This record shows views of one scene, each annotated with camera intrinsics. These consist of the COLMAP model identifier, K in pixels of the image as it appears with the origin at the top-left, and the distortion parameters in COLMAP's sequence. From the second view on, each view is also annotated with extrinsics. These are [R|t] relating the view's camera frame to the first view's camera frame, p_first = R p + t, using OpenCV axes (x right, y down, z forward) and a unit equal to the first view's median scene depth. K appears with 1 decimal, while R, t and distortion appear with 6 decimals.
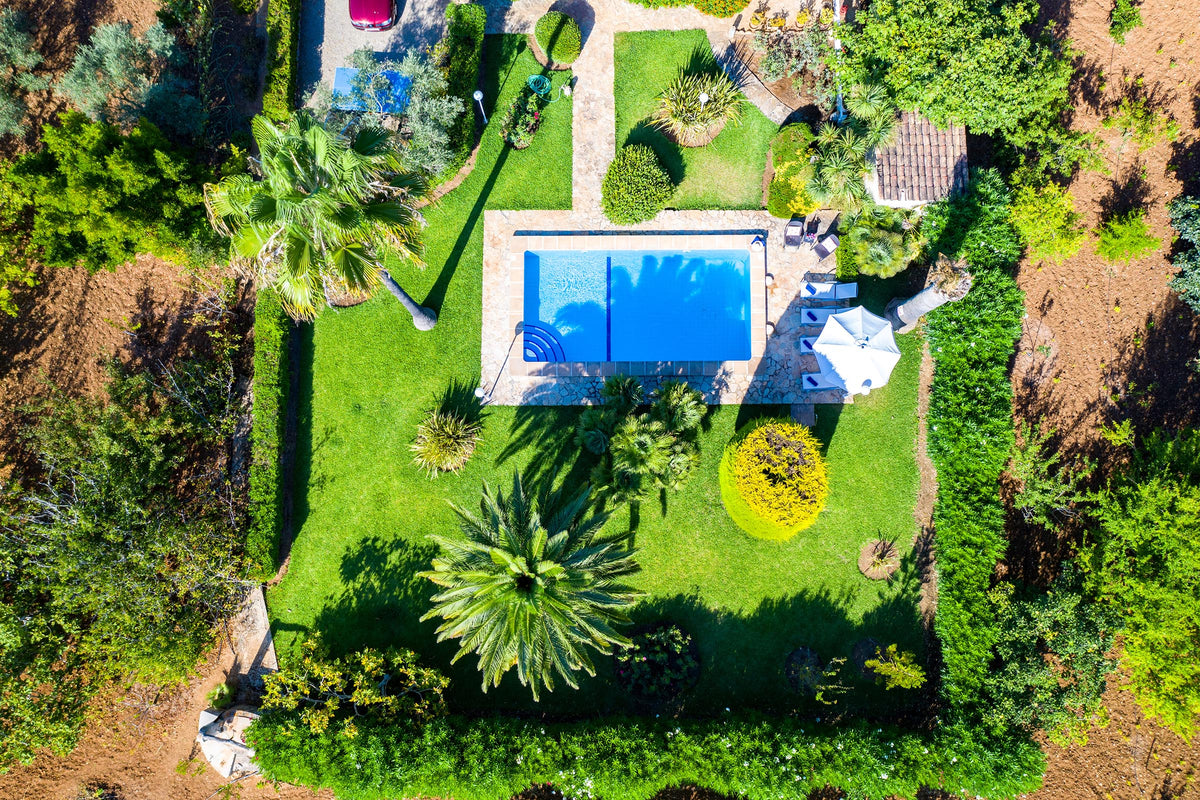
lens RADIAL K [[555.3, 0, 602.4], [0, 555.3, 408.4], [0, 0, 1]] dist [0.005992, 0.003609]
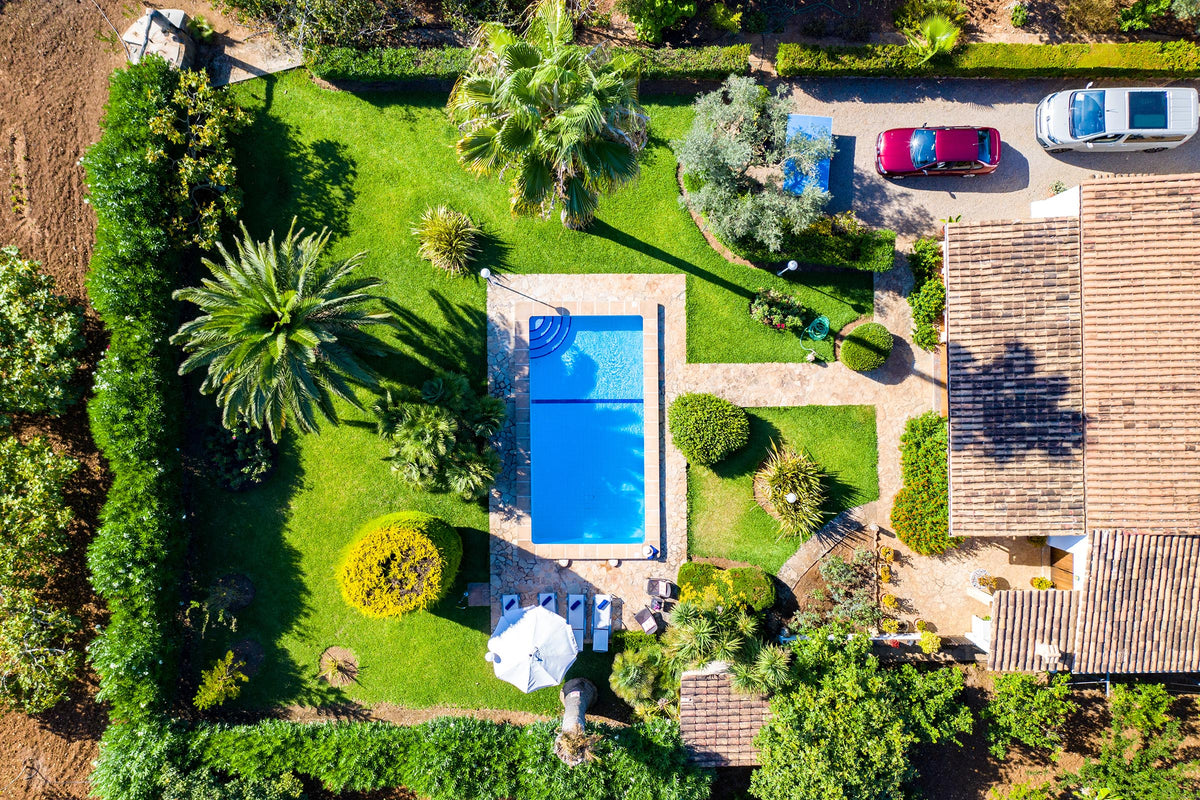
lens RADIAL K [[555.3, 0, 595.4], [0, 555.3, 395.8], [0, 0, 1]] dist [0.005992, 0.003609]
pose [[0.006713, 0.999975, 0.002373, -0.000245], [-0.997803, 0.006542, 0.065932, -0.271523], [0.065914, -0.002811, 0.997821, 0.009397]]
